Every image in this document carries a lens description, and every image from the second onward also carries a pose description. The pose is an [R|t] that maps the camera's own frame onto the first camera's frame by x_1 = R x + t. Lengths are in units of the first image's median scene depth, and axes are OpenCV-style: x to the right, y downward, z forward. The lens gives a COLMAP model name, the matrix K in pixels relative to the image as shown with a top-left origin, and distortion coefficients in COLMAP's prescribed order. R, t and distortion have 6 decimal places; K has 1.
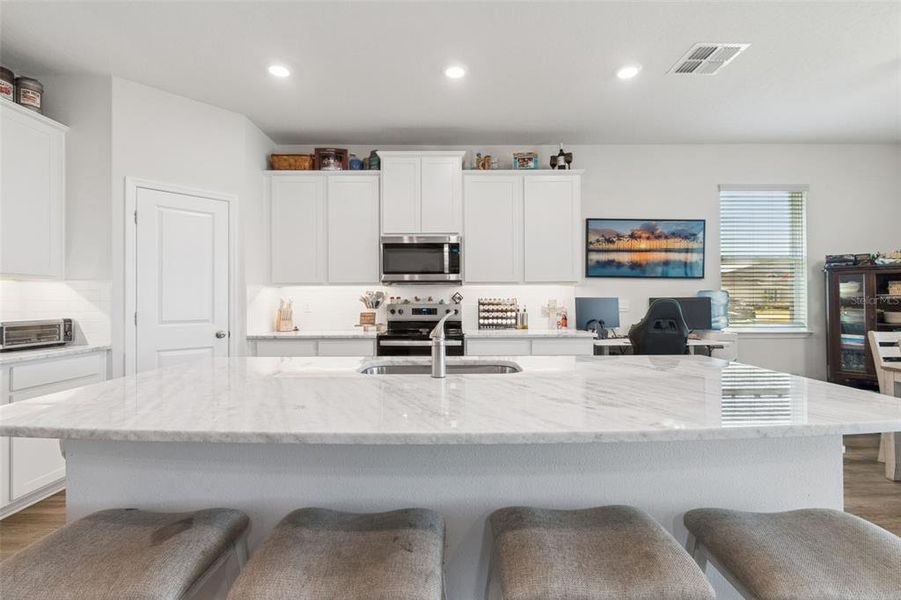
lens RADIAL K [[408.9, 0, 452.5], [0, 408.9, 303.8], [0, 0, 1]] dist [-0.000791, -0.000321]
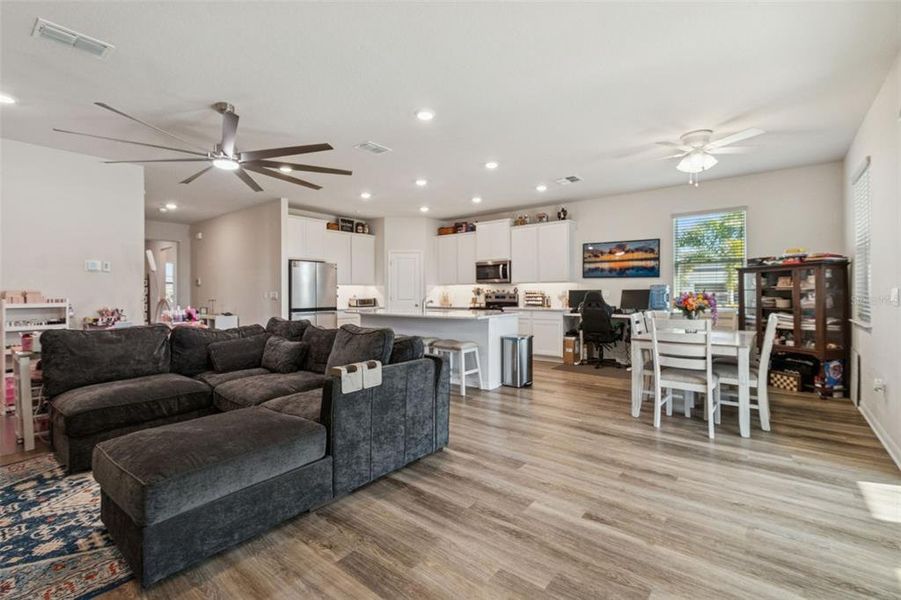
lens RADIAL K [[405.0, 0, 434.2], [0, 405.0, 290.6], [0, 0, 1]] dist [-0.001757, -0.000346]
pose [[0.752218, -0.004001, -0.658902, 1.002824], [-0.002472, 0.999957, -0.008895, 0.005343], [0.658909, 0.008320, 0.752176, -0.713971]]
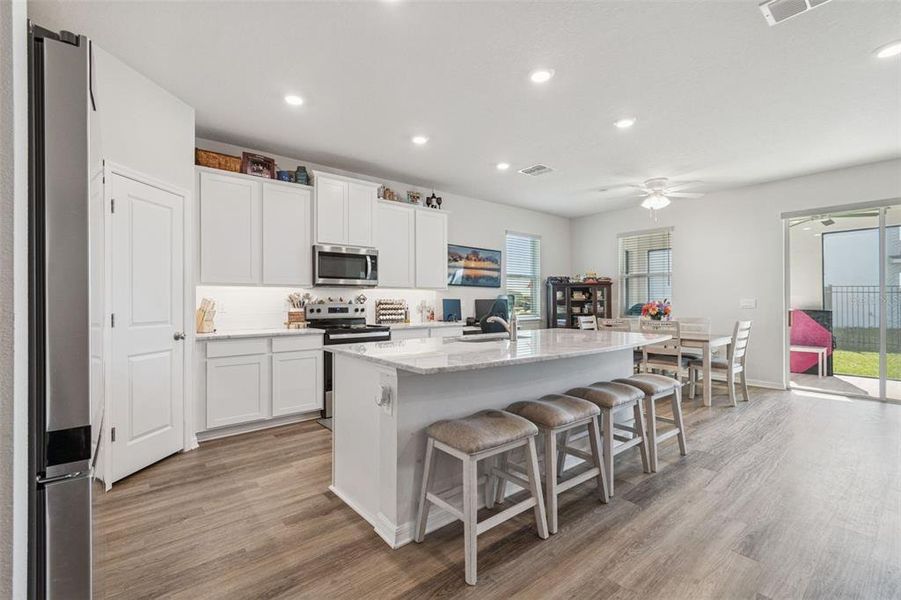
lens RADIAL K [[408.9, 0, 452.5], [0, 408.9, 303.8], [0, 0, 1]] dist [-0.000791, -0.000321]
pose [[0.767291, -0.002857, 0.641293, -0.573913], [0.004670, 0.999988, -0.001132, 0.003212], [-0.641283, 0.003863, 0.767295, -0.115783]]
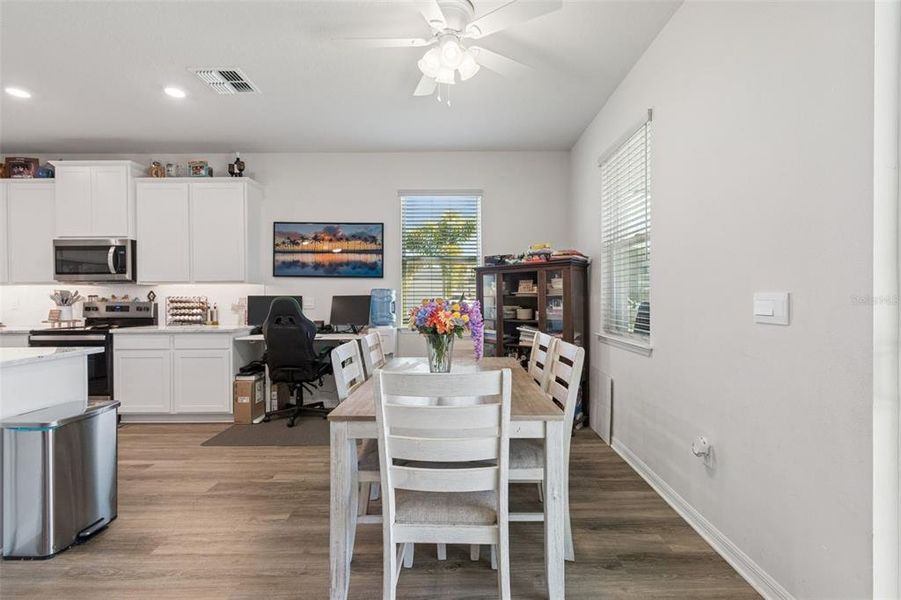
lens RADIAL K [[398.5, 0, 461.1], [0, 398.5, 300.8], [0, 0, 1]] dist [0.000422, -0.000043]
pose [[0.999983, -0.000819, -0.005804, 0.845415], [0.000804, 0.999996, -0.002527, 0.001522], [0.005806, 0.002523, 0.999980, -0.045005]]
